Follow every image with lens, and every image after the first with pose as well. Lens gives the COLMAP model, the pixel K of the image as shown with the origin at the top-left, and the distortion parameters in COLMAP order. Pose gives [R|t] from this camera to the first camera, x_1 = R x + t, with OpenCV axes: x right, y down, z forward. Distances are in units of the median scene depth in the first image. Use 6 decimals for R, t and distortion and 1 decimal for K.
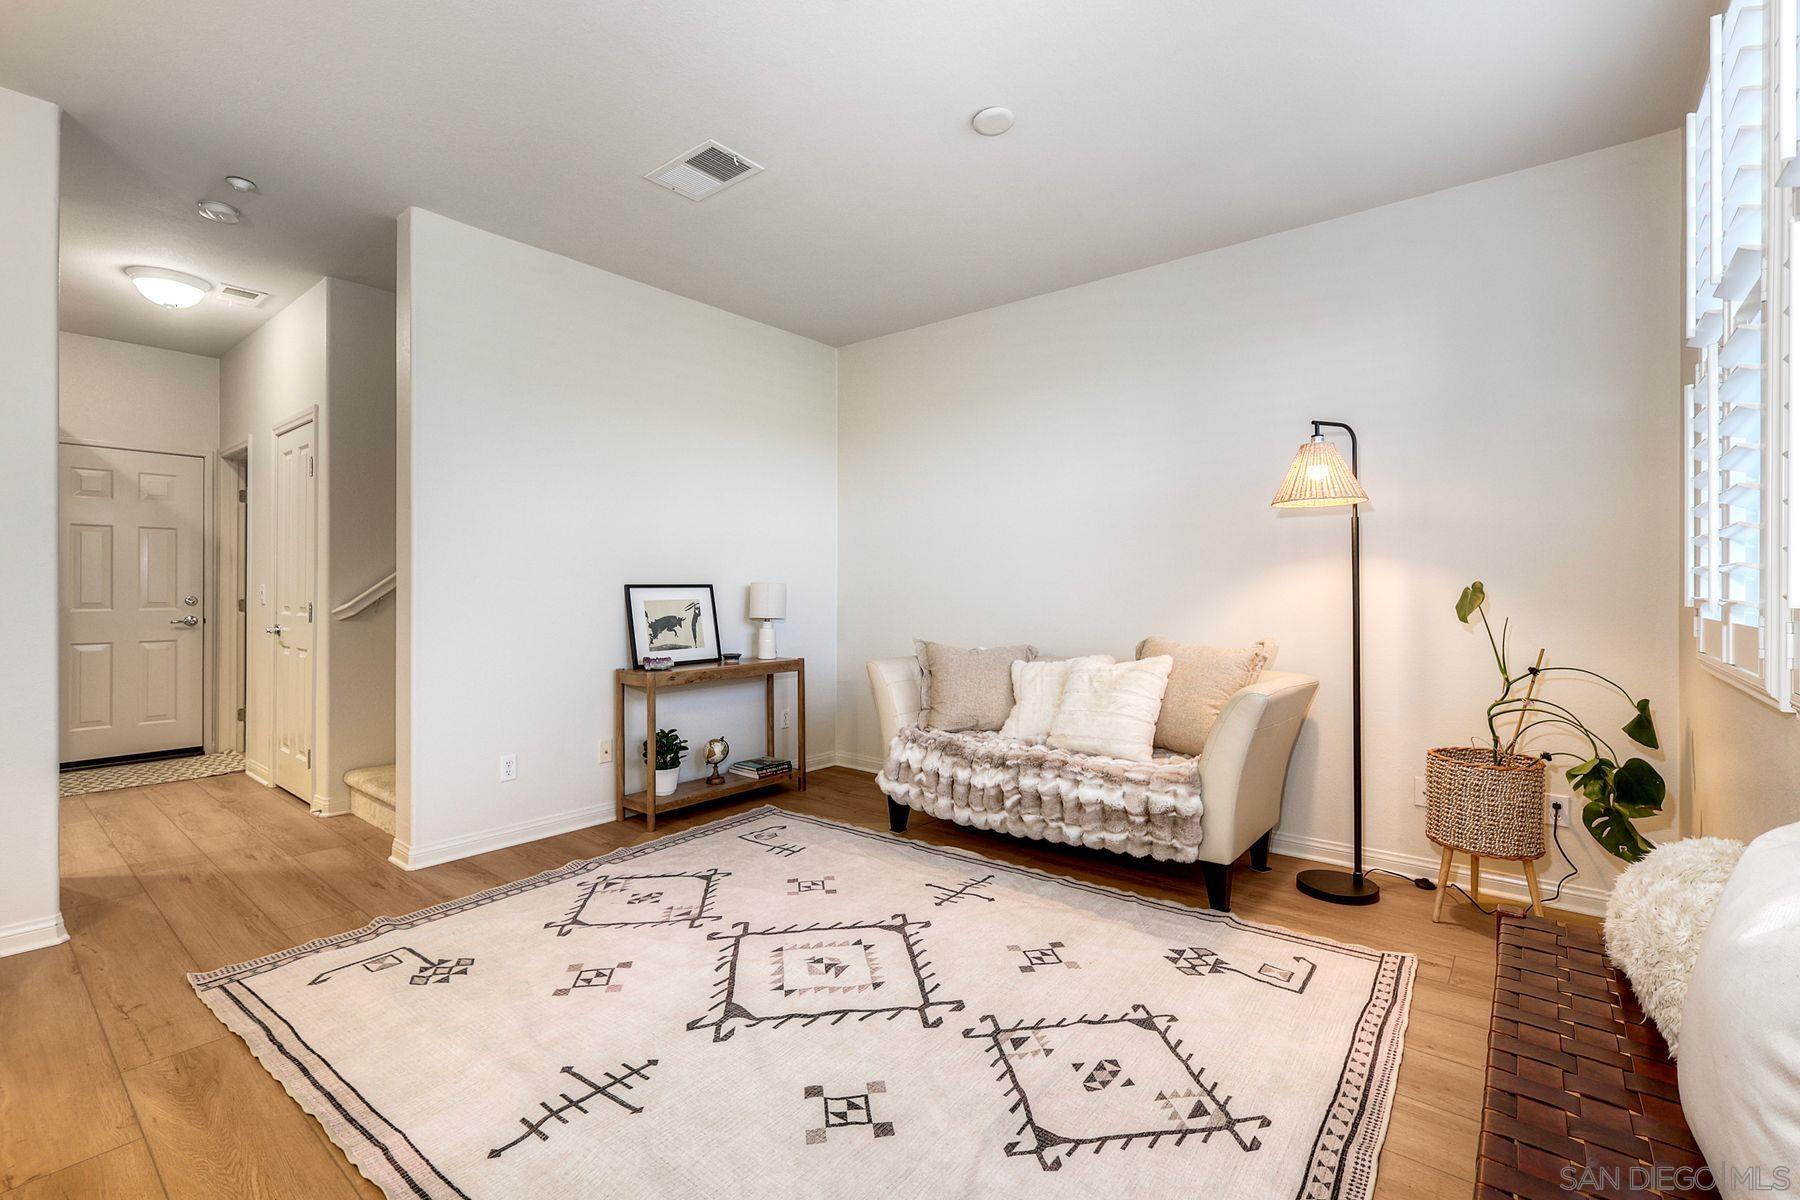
lens RADIAL K [[786.4, 0, 914.7], [0, 786.4, 591.1], [0, 0, 1]] dist [0.001944, 0.000451]
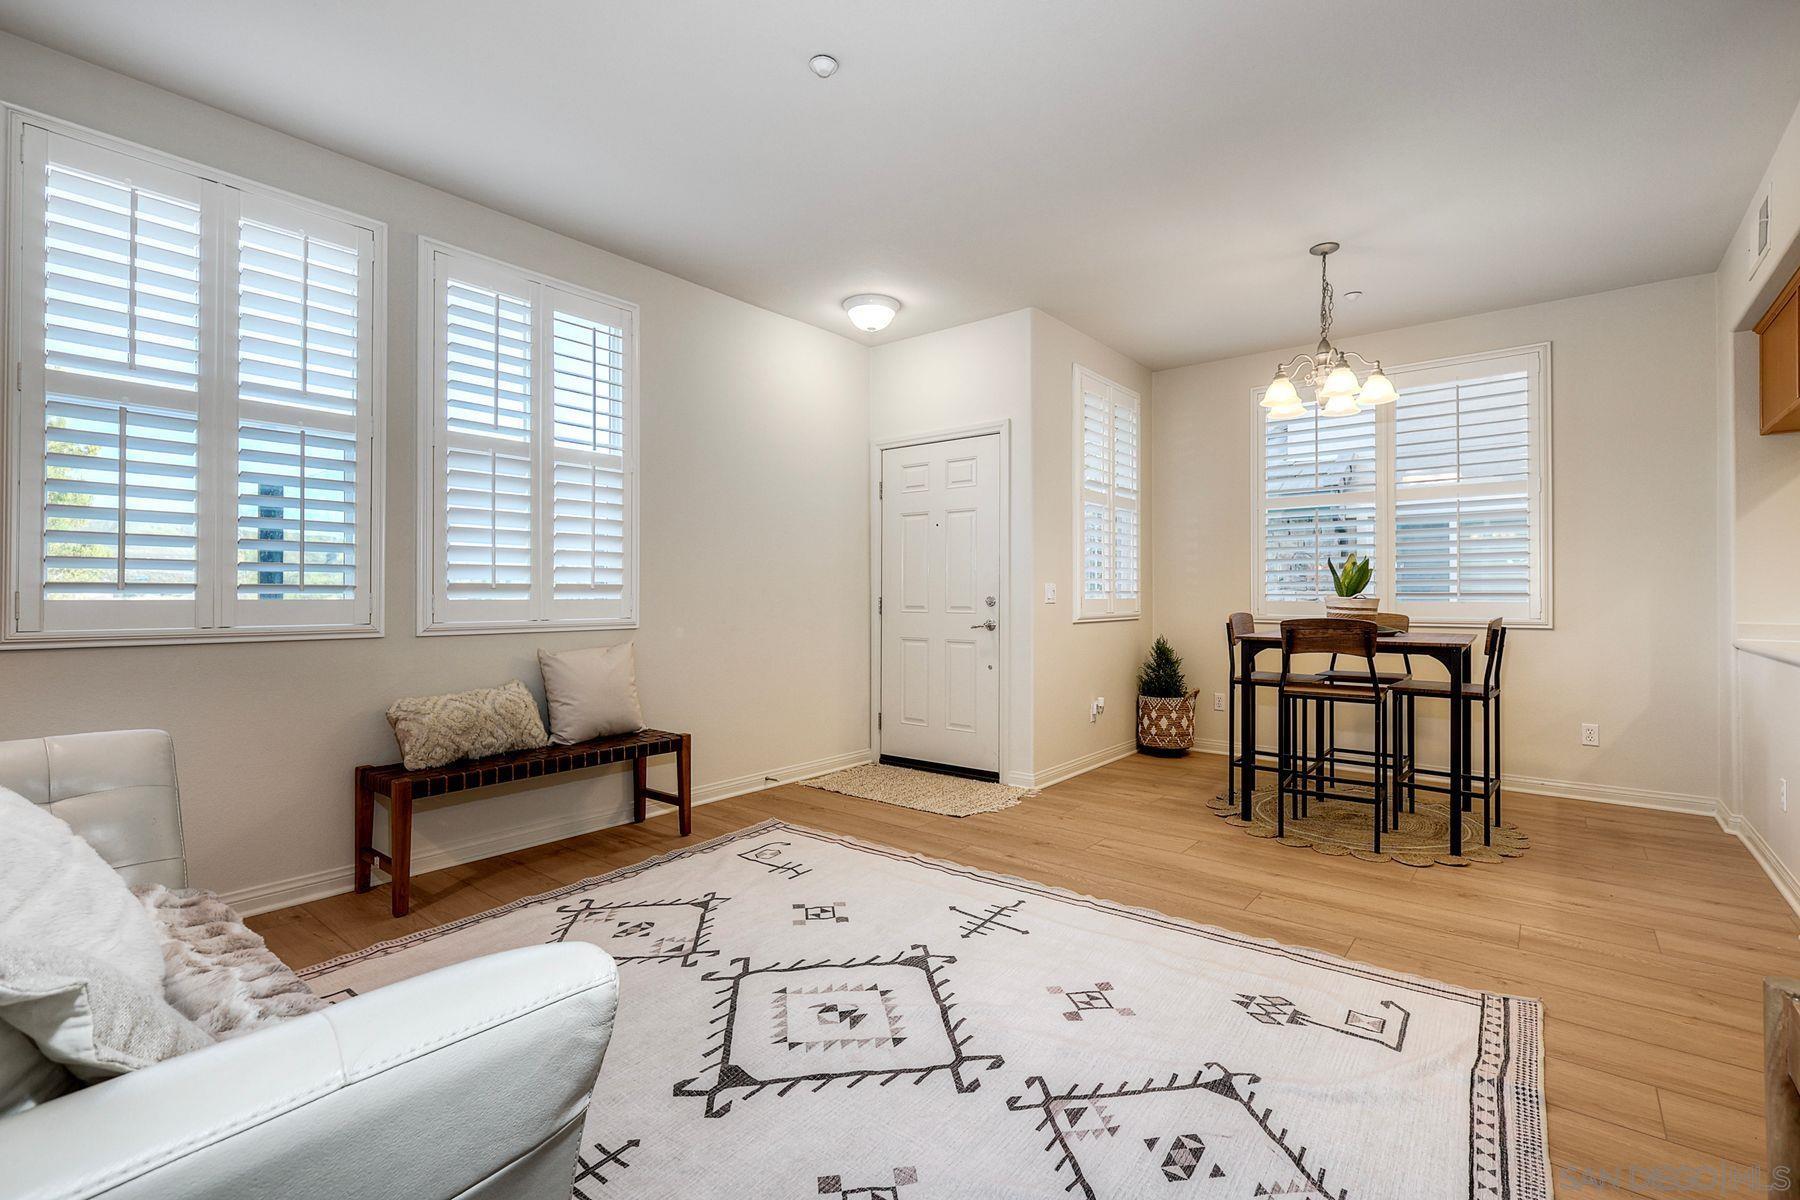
lens RADIAL K [[799.2, 0, 918.7], [0, 799.2, 590.4], [0, 0, 1]] dist [0.001281, 0.000119]
pose [[-0.999987, -0.003063, -0.004053, -0.161735], [-0.003060, 0.999995, -0.000808, 0.012247], [0.004056, -0.000796, -0.999991, 1.533634]]
